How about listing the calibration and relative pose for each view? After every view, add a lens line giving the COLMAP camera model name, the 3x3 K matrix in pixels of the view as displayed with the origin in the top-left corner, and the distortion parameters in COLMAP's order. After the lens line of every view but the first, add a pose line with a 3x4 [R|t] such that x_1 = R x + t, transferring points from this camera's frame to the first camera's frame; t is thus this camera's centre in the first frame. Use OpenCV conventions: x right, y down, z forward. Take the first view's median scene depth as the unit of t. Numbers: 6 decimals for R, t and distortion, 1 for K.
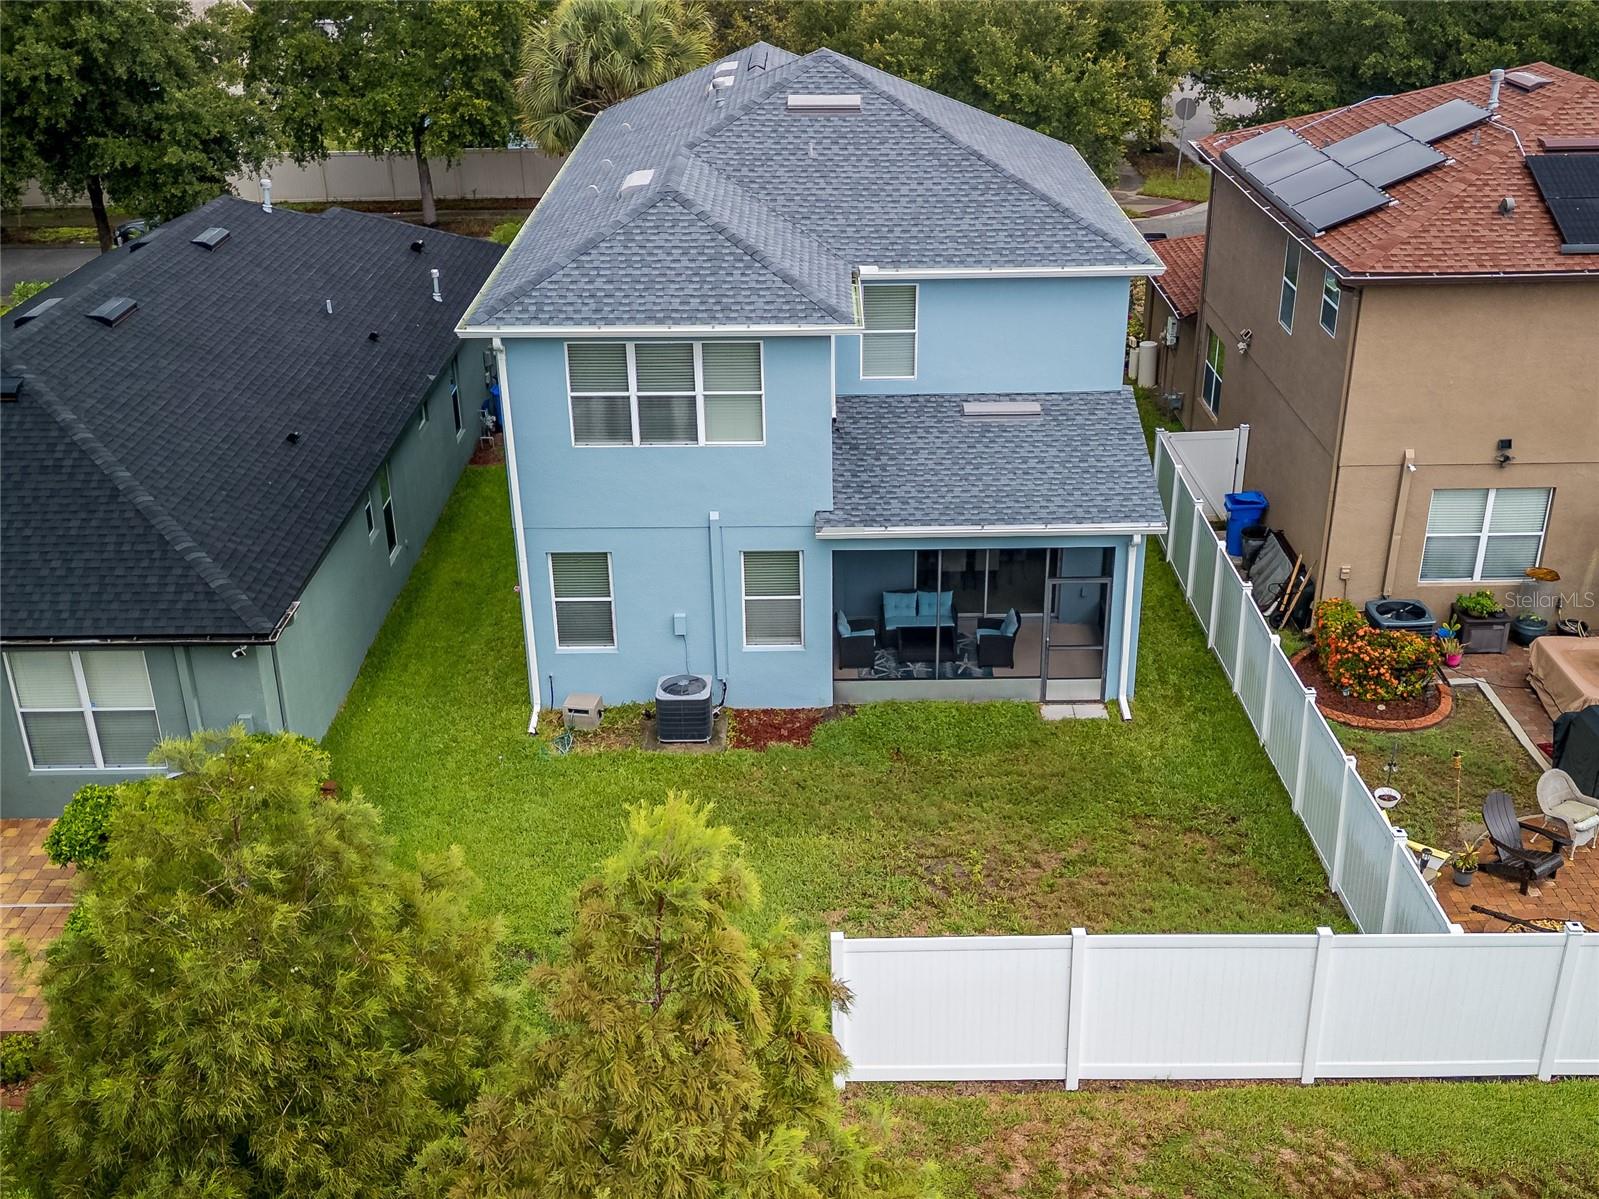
lens RADIAL K [[1850.8, 0, 799.5], [0, 1850.8, 599.5], [0, 0, 1]] dist [0.075808, -0.023969]
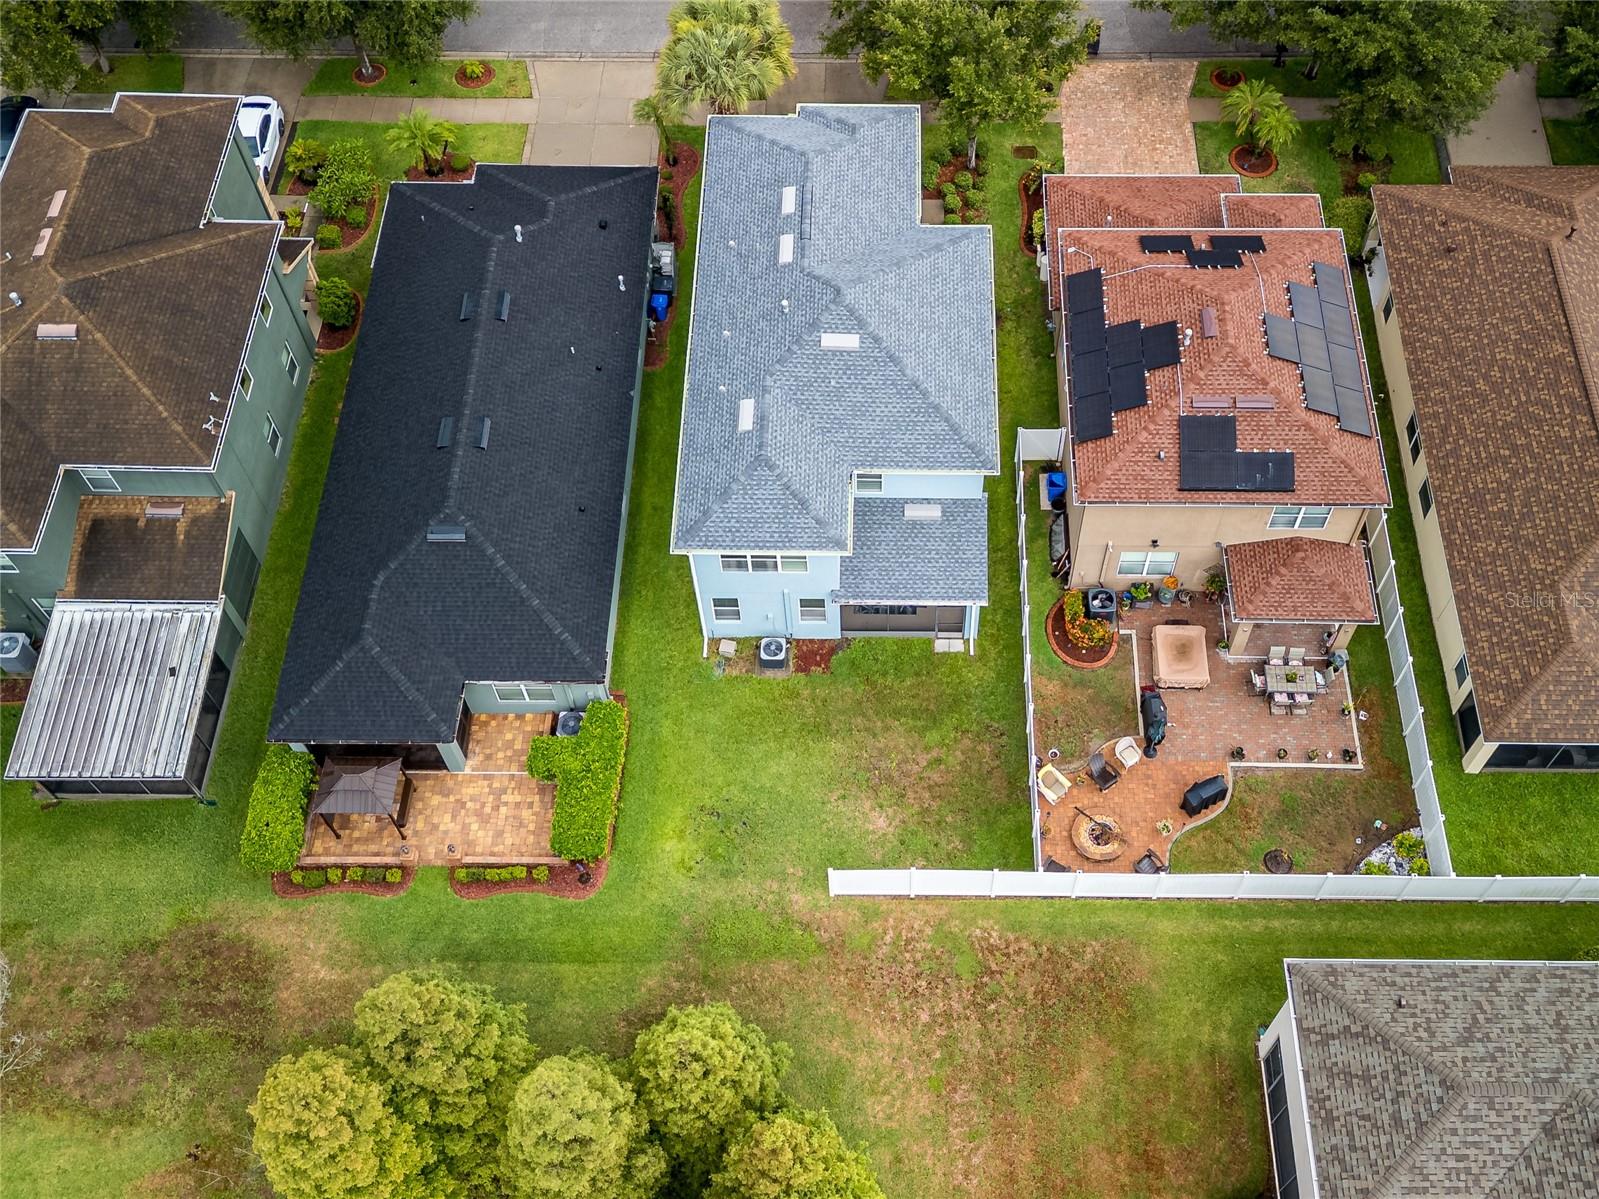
lens RADIAL K [[1689.0, 0, 875.9], [0, 1689.0, 601.2], [0, 0, 1]] dist [0.102977, -0.019876]
pose [[0.999876, 0.012394, 0.009743, 0.040770], [-0.015651, 0.854652, 0.518966, -1.050402], [-0.001894, -0.519054, 0.854739, -0.710651]]
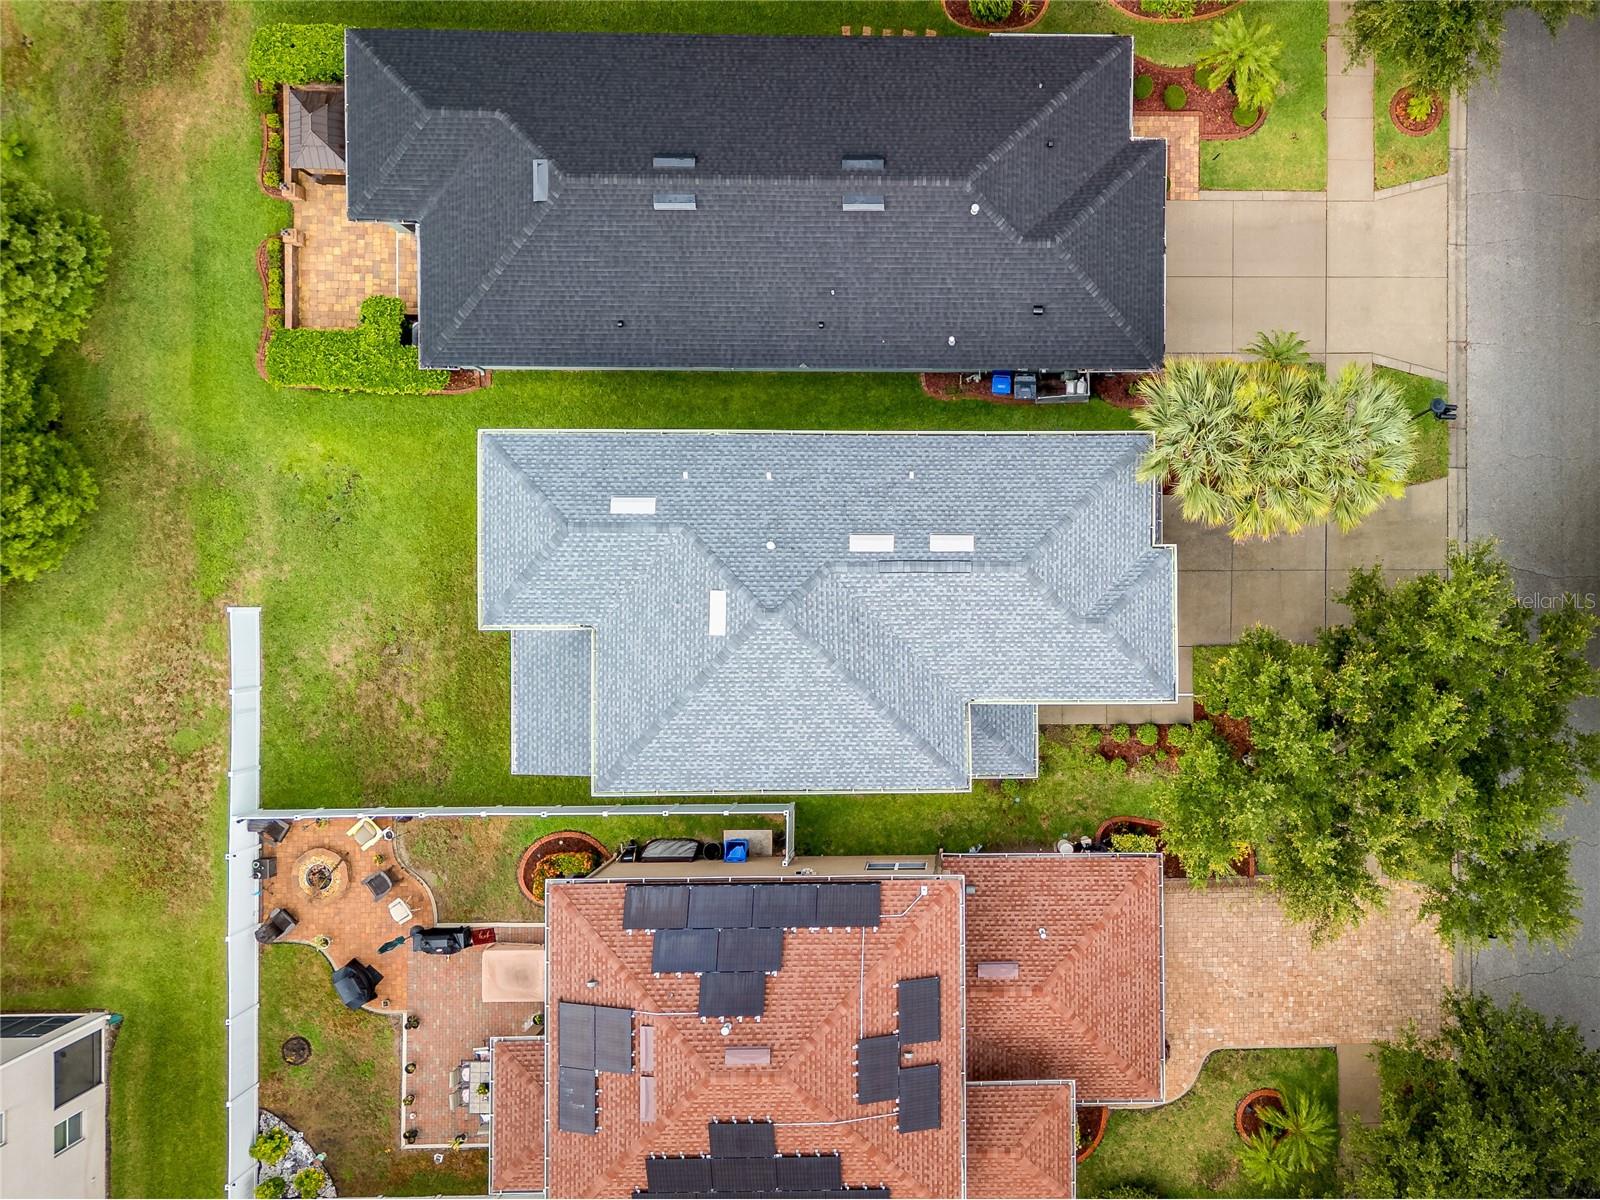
lens RADIAL K [[1538.4, 0, 824.8], [0, 1538.4, 595.7], [0, 0, 1]] dist [0.043238, -0.015629]
pose [[0.006687, 0.999901, 0.012418, -0.017064], [-0.471450, -0.007799, 0.881858, -1.625052], [0.881867, -0.011751, 0.471351, 0.444899]]
